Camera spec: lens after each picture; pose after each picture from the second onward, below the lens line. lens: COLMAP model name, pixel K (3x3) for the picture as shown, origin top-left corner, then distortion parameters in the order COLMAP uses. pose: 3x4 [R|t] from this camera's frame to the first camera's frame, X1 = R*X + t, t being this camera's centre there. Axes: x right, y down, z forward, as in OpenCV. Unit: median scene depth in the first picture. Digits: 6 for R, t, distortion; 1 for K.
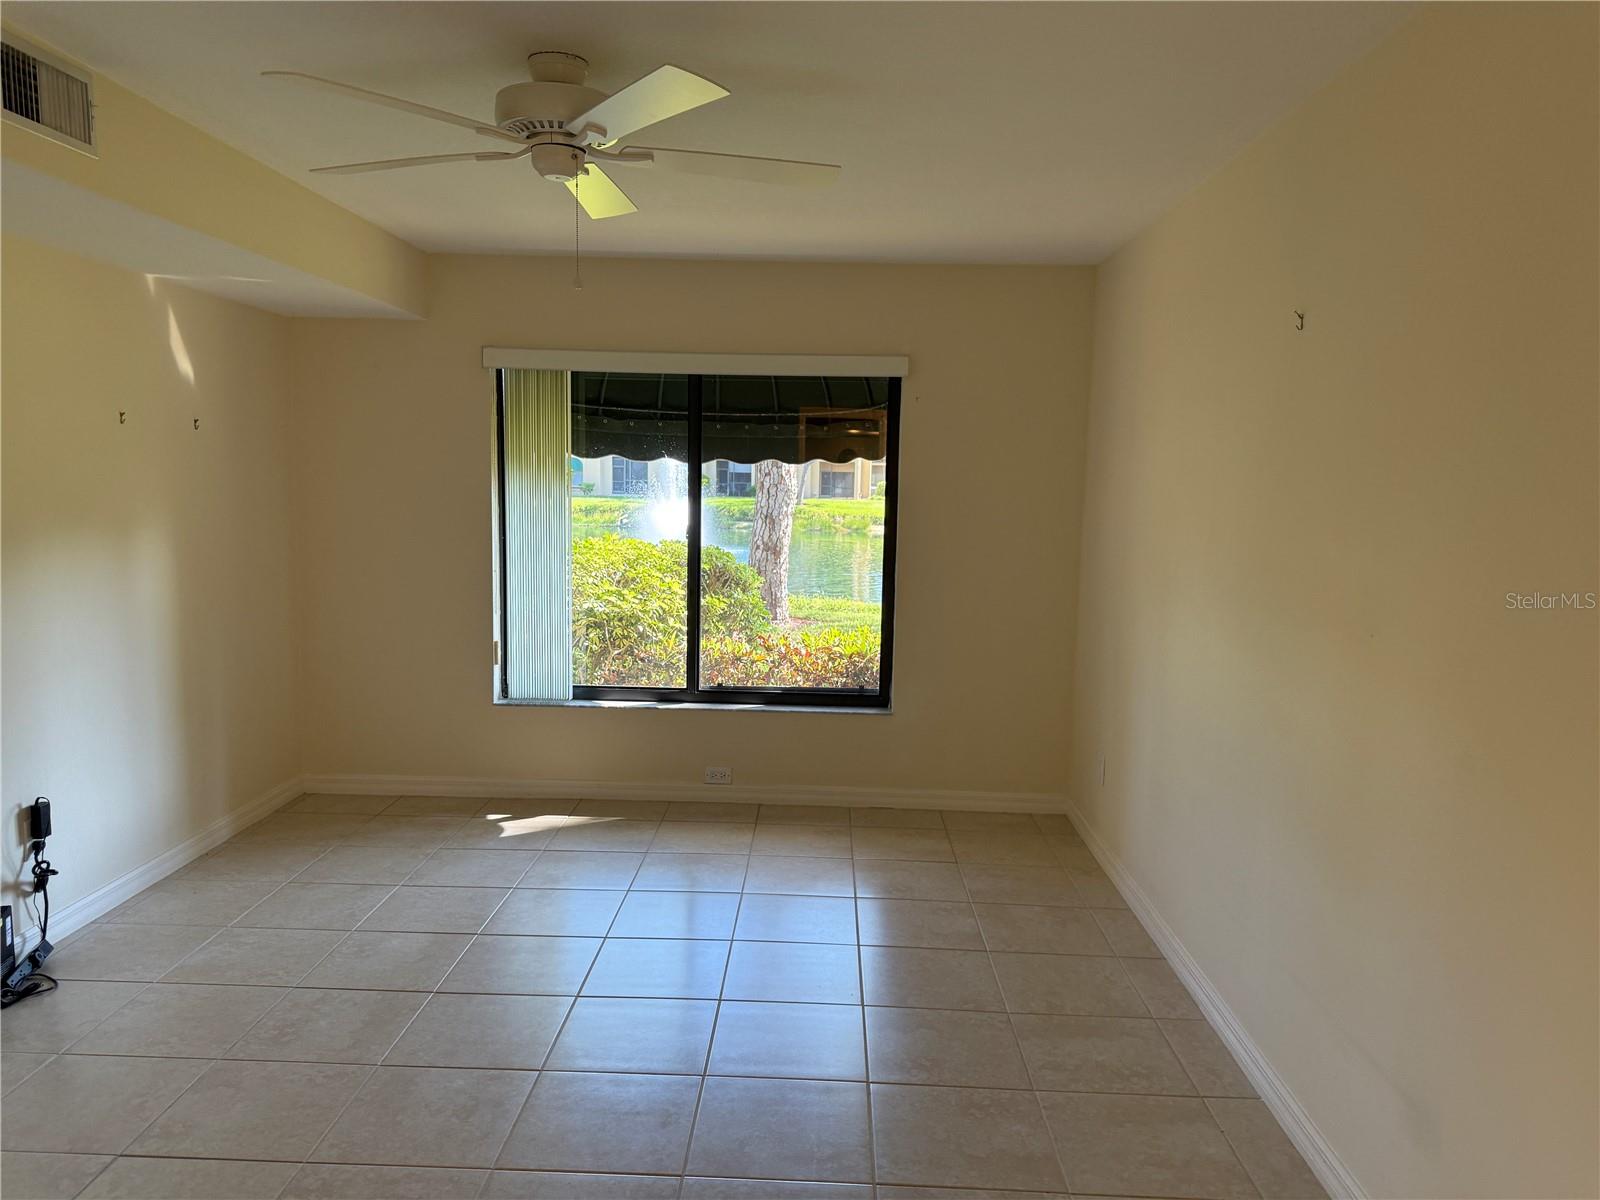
lens RADIAL K [[1151.1, 0, 776.3], [0, 1151.1, 601.8], [0, 0, 1]] dist [0.152913, -0.216238]
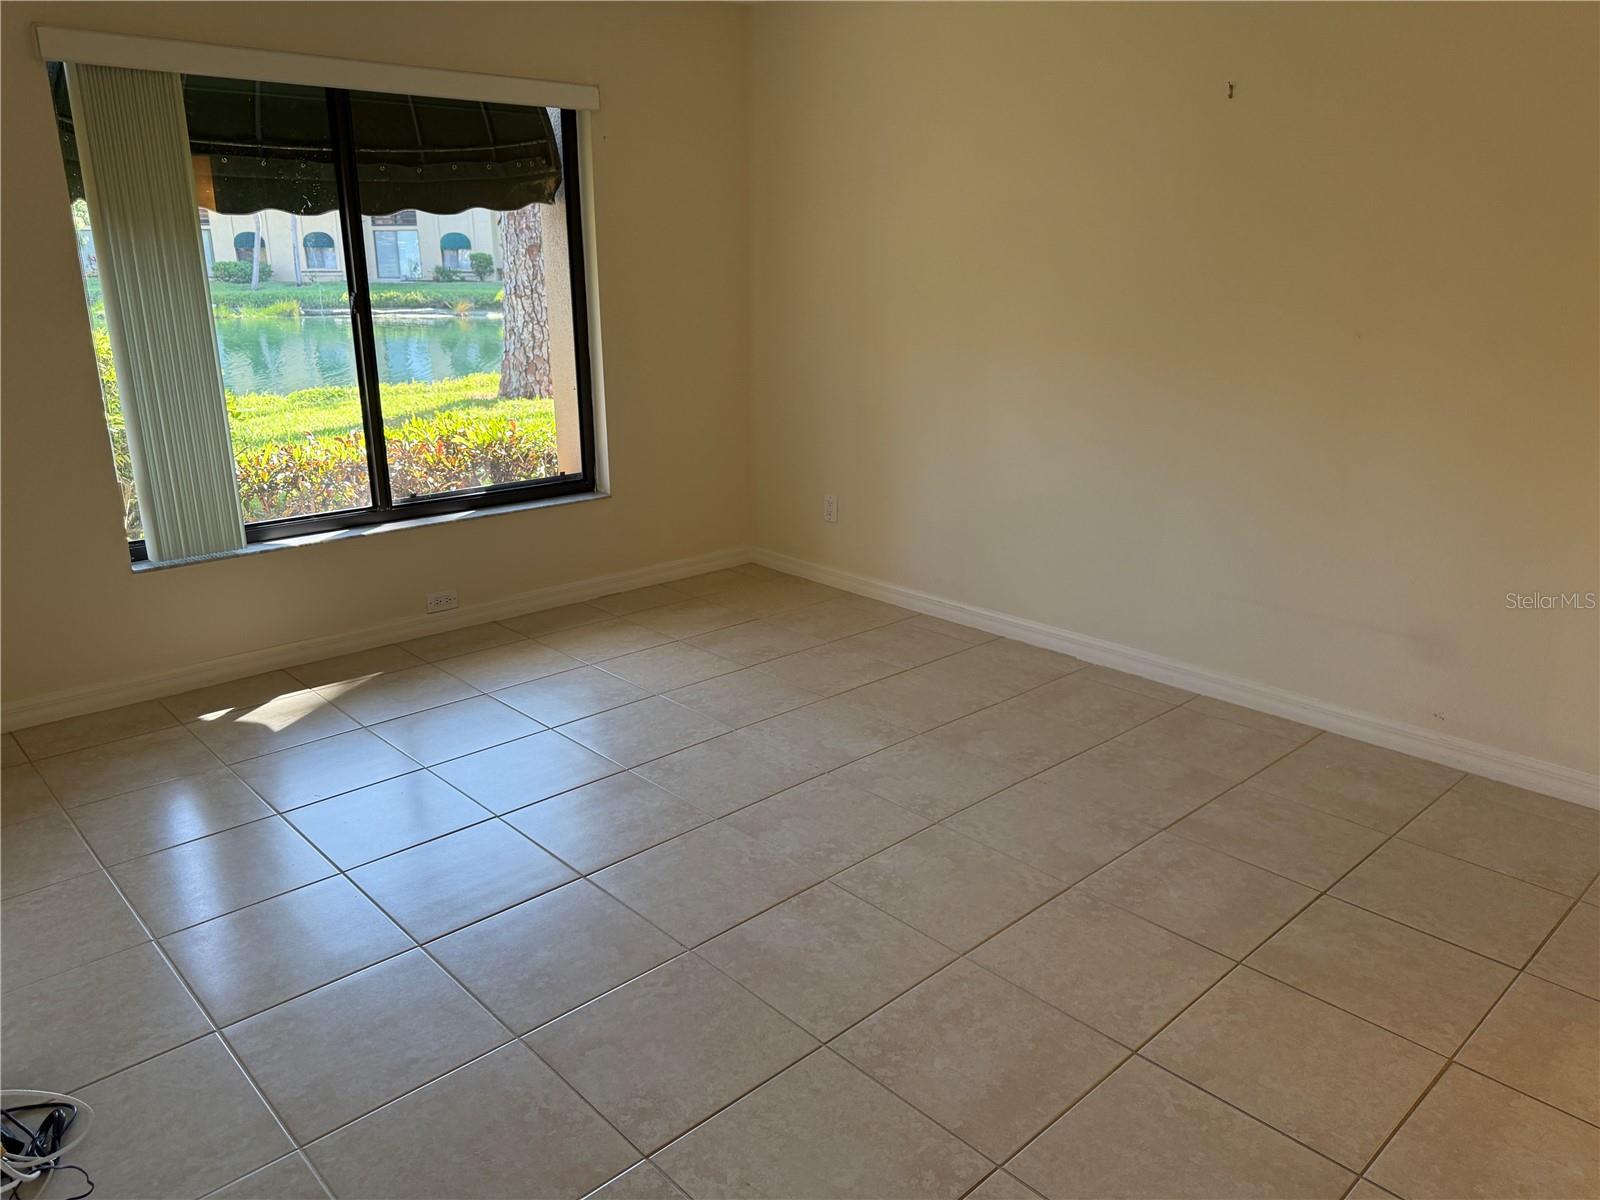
lens RADIAL K [[1151.1, 0, 776.3], [0, 1151.1, 601.8], [0, 0, 1]] dist [0.152913, -0.216238]
pose [[0.696666, -0.219958, 0.682843, -0.458384], [0.089921, 0.971103, 0.221071, -0.016432], [-0.711738, -0.092611, 0.696313, 0.223685]]
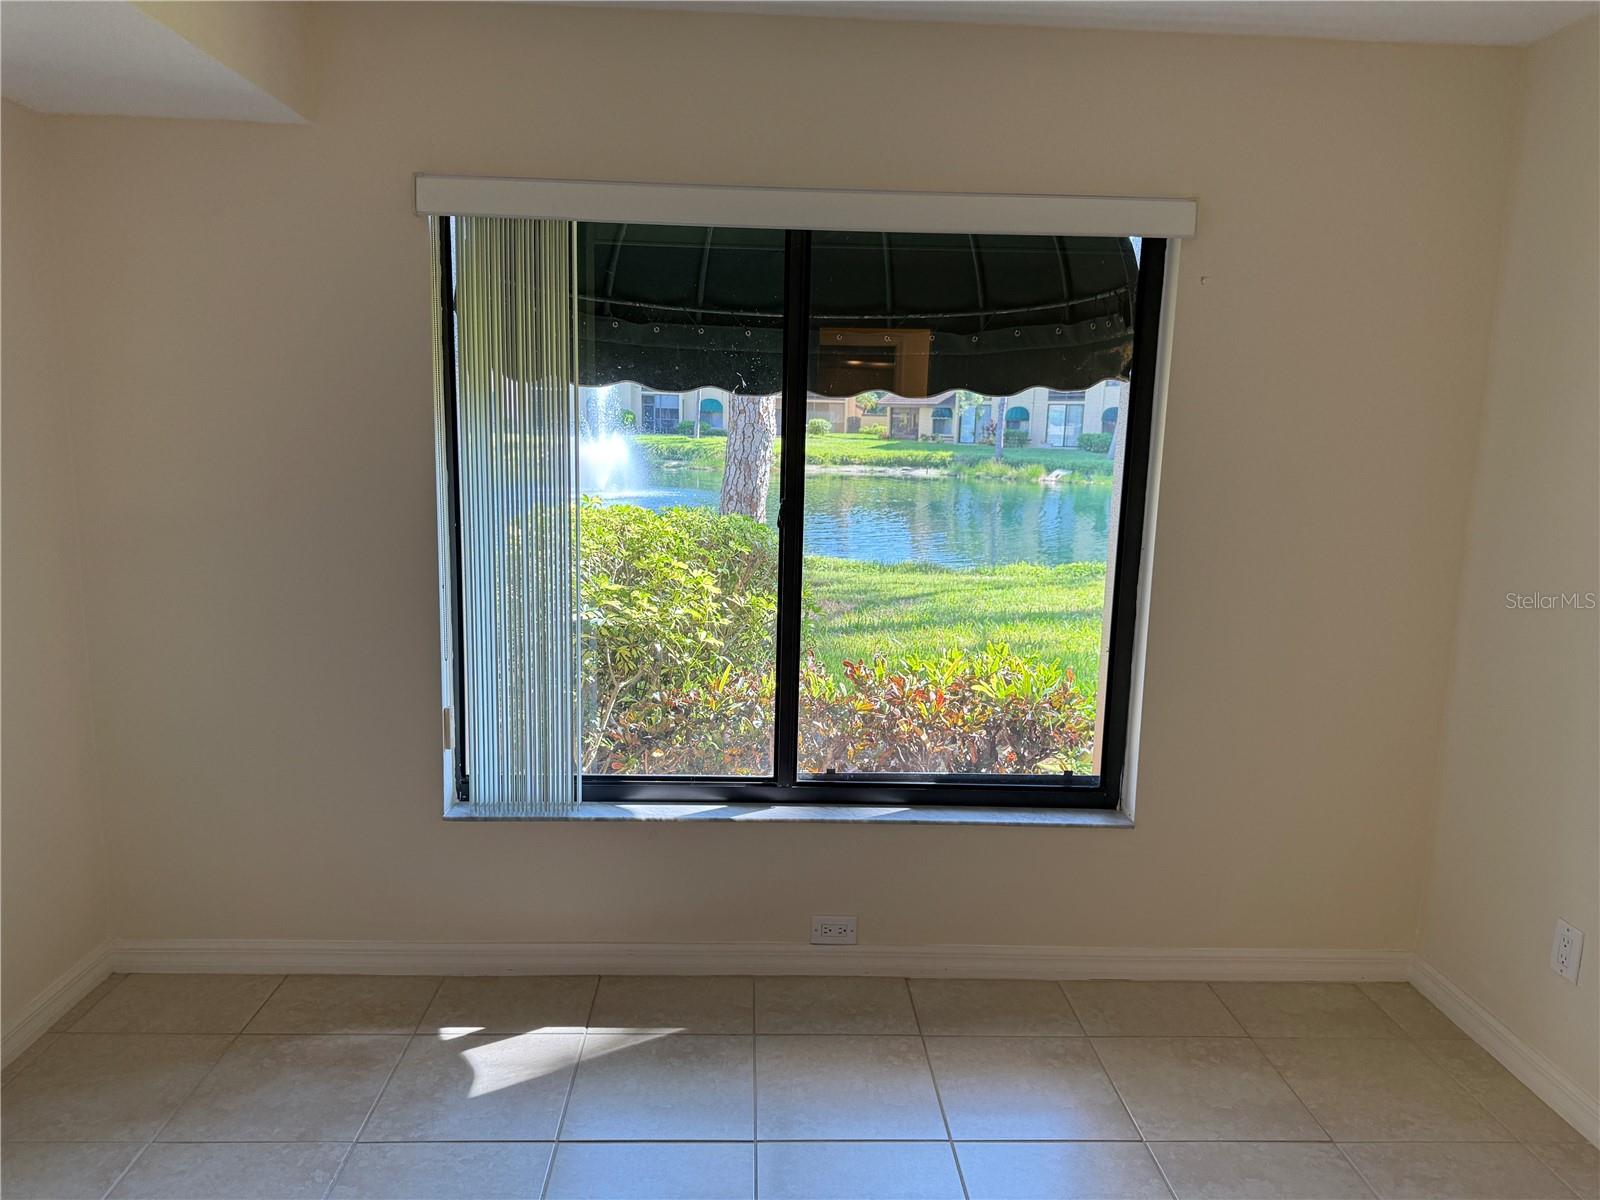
lens RADIAL K [[1122.4, 0, 793.9], [0, 1122.4, 605.5], [0, 0, 1]] dist [0.047796, -0.066013]
pose [[0.995701, -0.005554, 0.092463, -0.121470], [-0.000102, 0.998134, 0.061059, -0.049059], [-0.092630, -0.060806, 0.993842, 0.434263]]
